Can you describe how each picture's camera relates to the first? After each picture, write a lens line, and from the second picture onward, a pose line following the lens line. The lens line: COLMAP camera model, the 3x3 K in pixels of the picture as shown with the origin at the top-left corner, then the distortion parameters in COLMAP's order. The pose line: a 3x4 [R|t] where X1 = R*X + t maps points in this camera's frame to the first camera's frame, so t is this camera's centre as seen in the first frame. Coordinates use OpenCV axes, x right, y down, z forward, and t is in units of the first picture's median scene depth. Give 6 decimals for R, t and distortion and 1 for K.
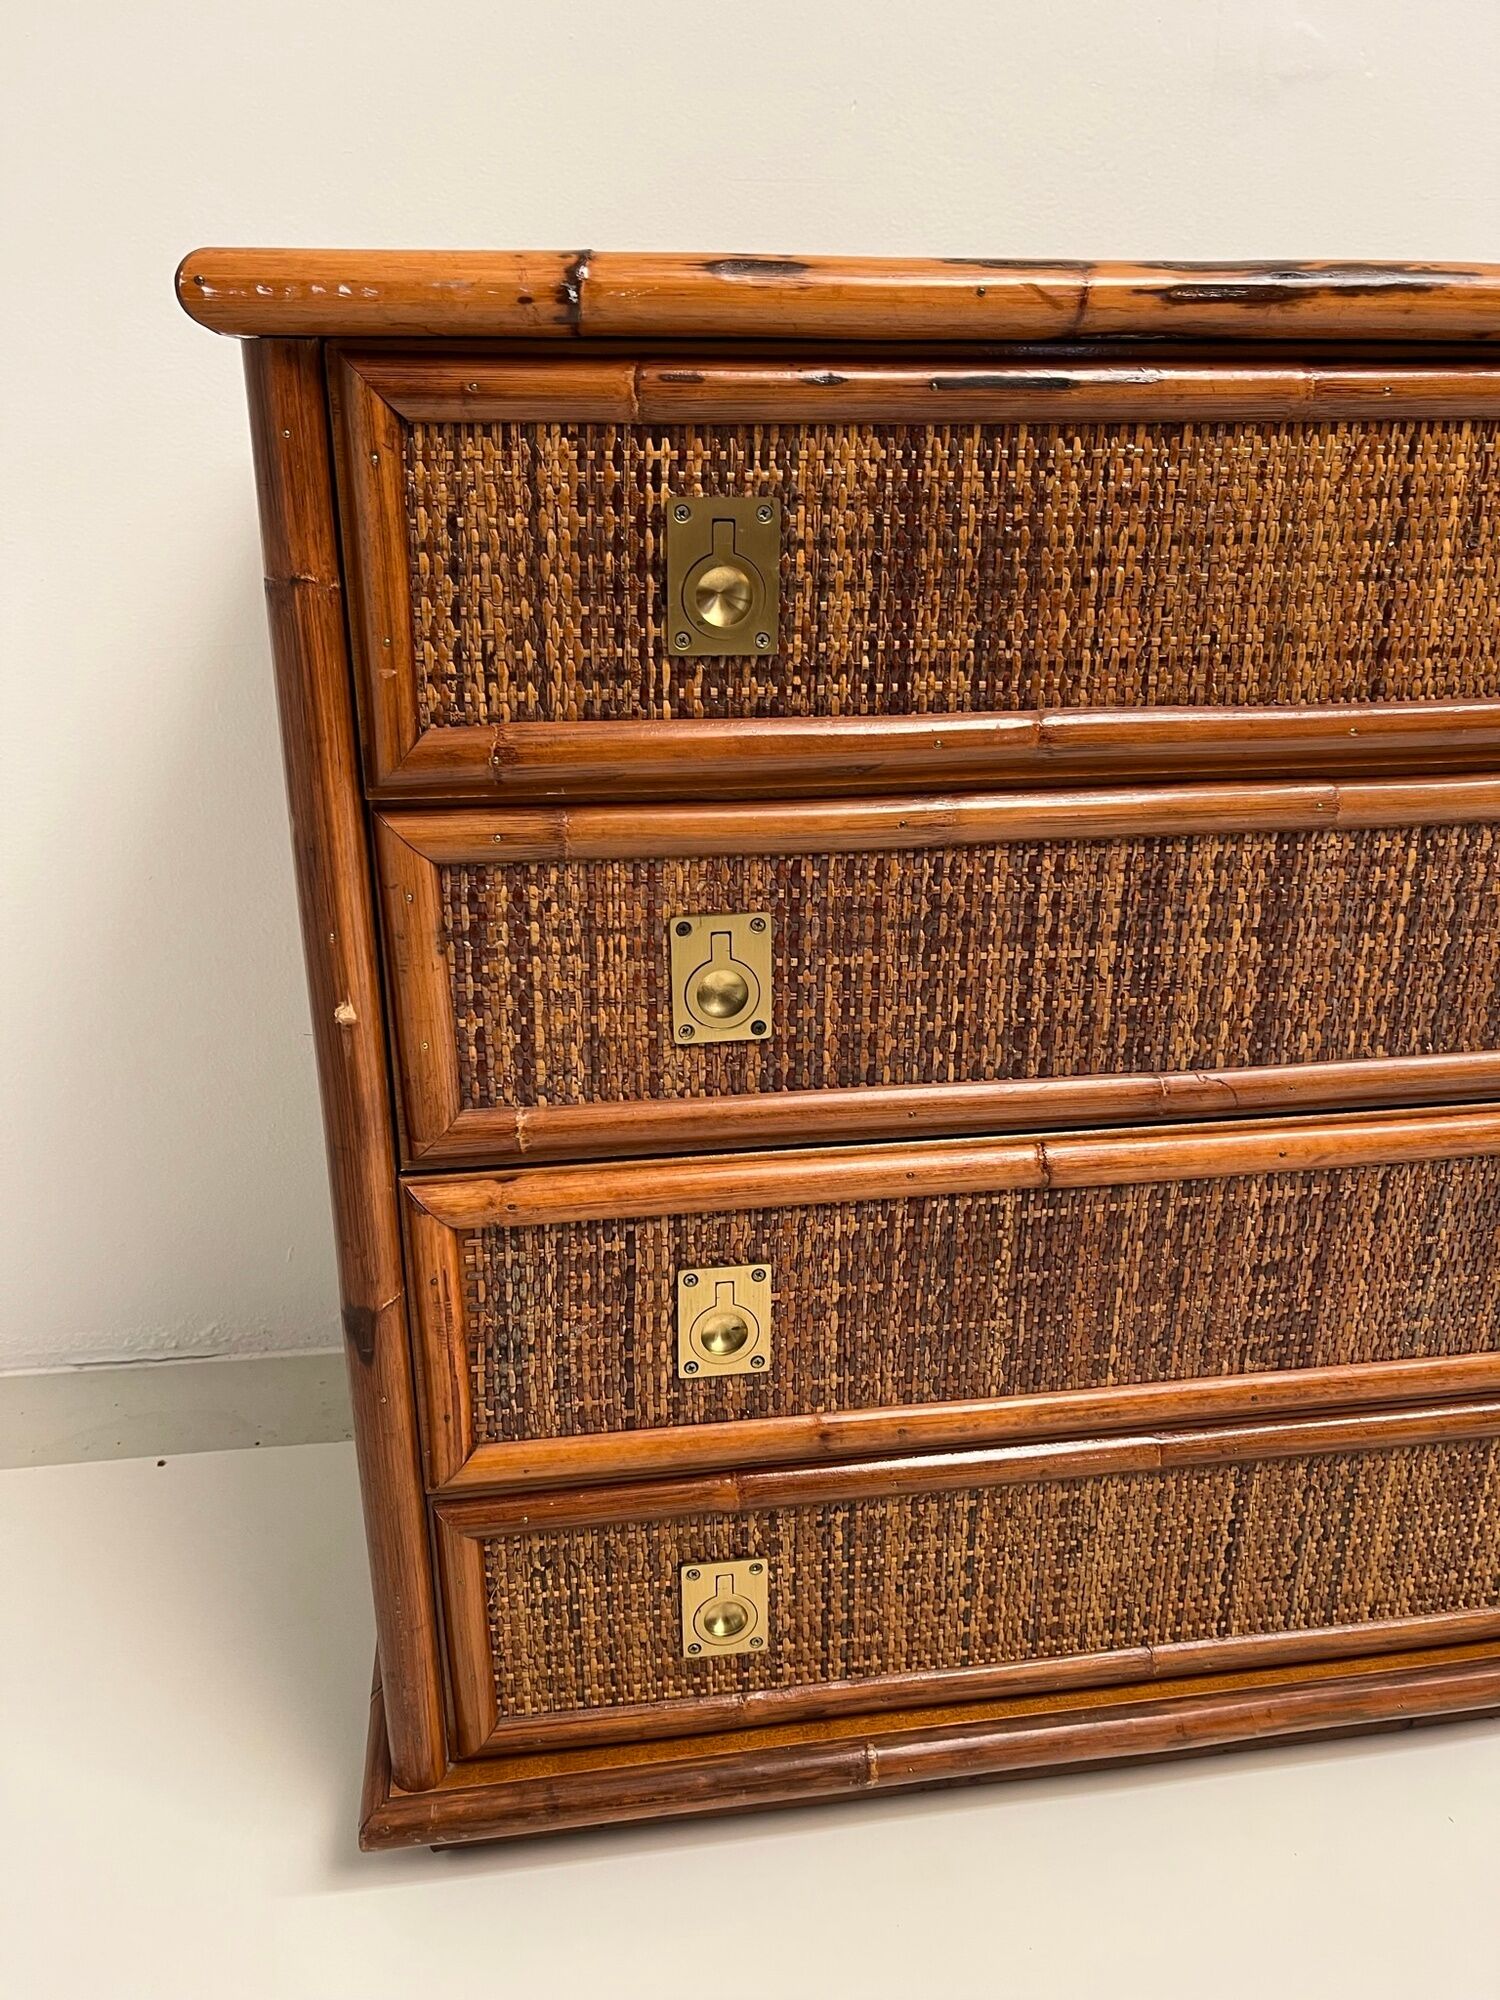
lens RADIAL K [[1520.5, 0, 754.3], [0, 1520.5, 1016.4], [0, 0, 1]] dist [0.054295, -0.080492]
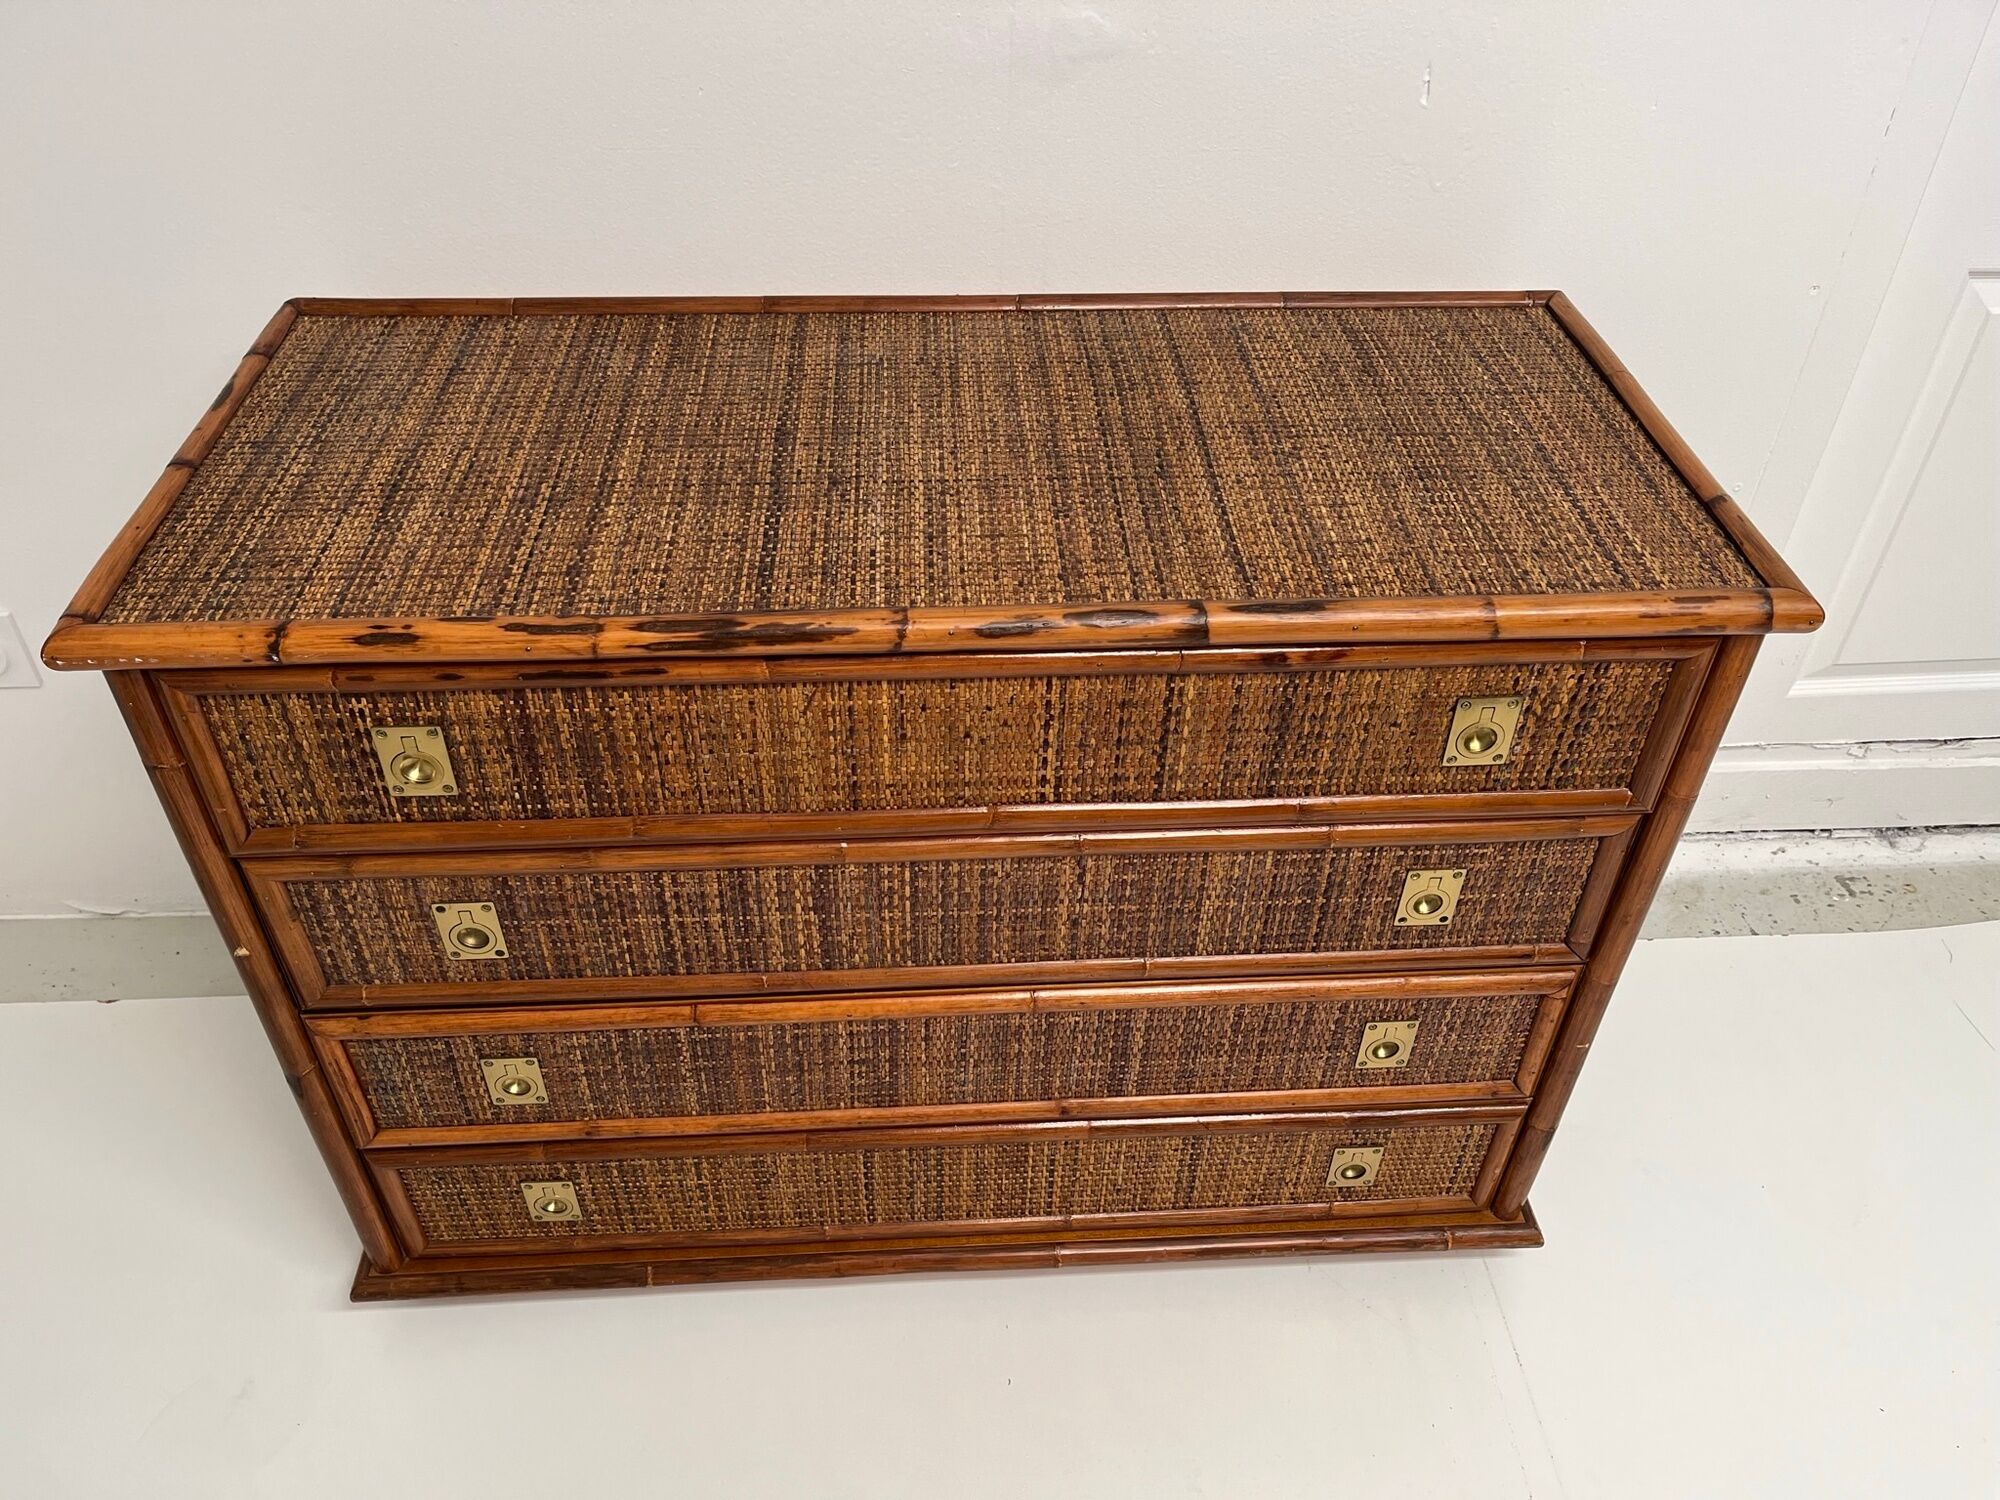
lens RADIAL K [[1520.5, 0, 1003.1], [0, 1520.5, 773.9], [0, 0, 1]] dist [0.054295, -0.080492]
pose [[0.995628, 0.073116, -0.058134, 0.639097], [-0.048780, 0.937717, 0.343959, -0.785168], [0.079662, -0.339619, 0.937183, -0.462357]]
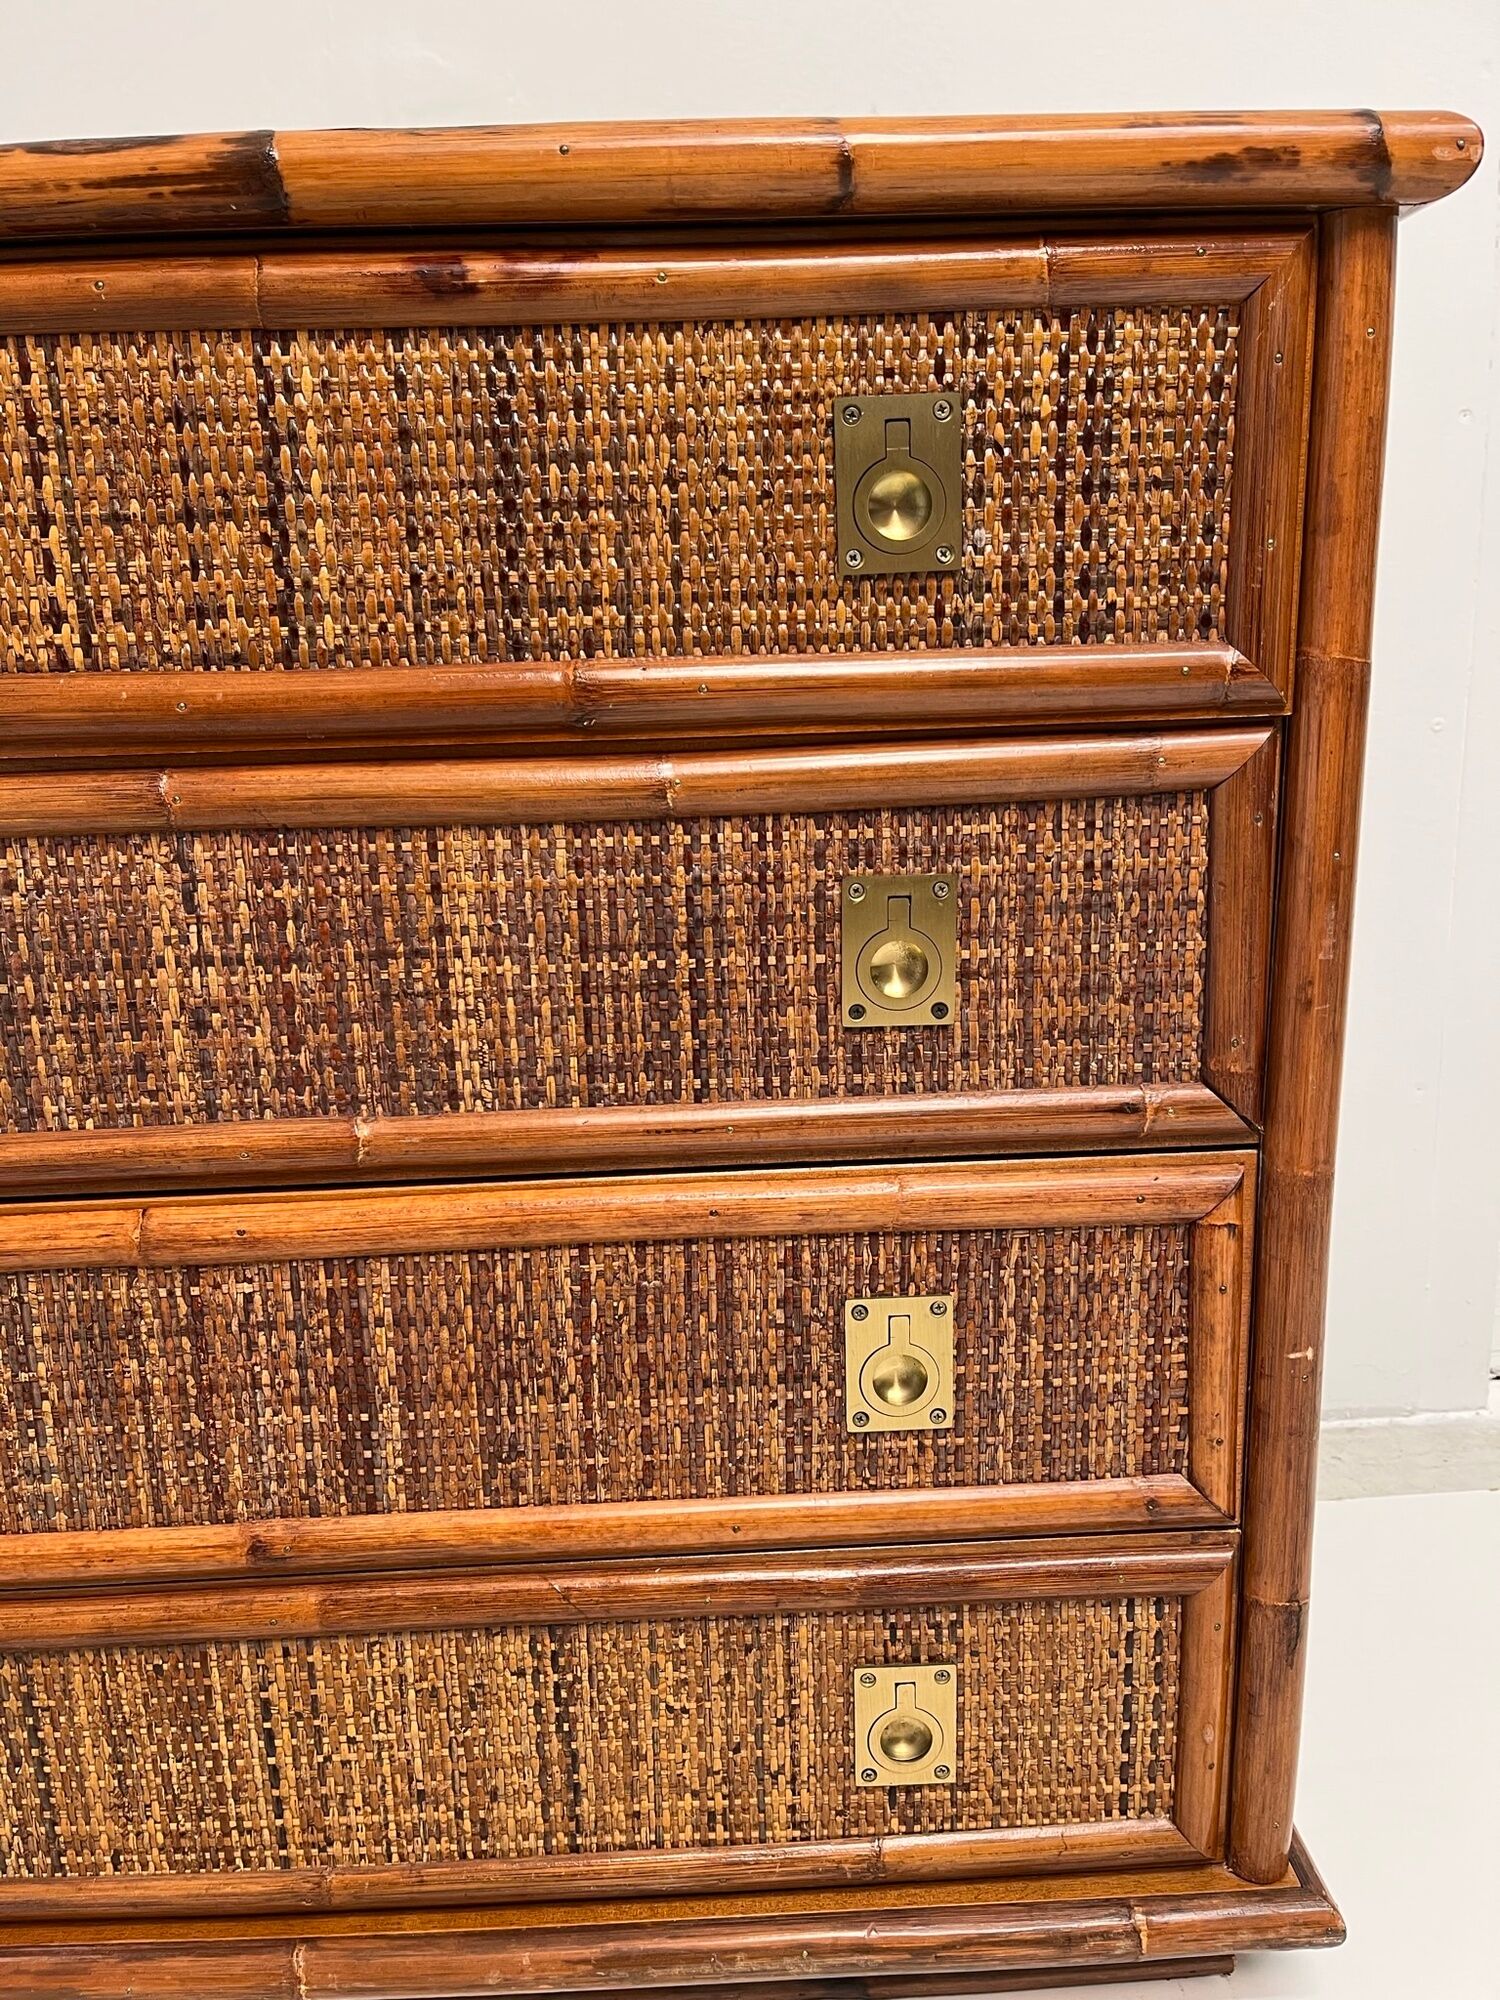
lens RADIAL K [[1520.5, 0, 754.3], [0, 1520.5, 1016.4], [0, 0, 1]] dist [0.054295, -0.080492]
pose [[0.992478, 0.000082, -0.122423, 1.052615], [-0.014208, 0.993320, -0.114515, 0.053108], [0.121596, 0.115393, 0.985849, 0.278055]]
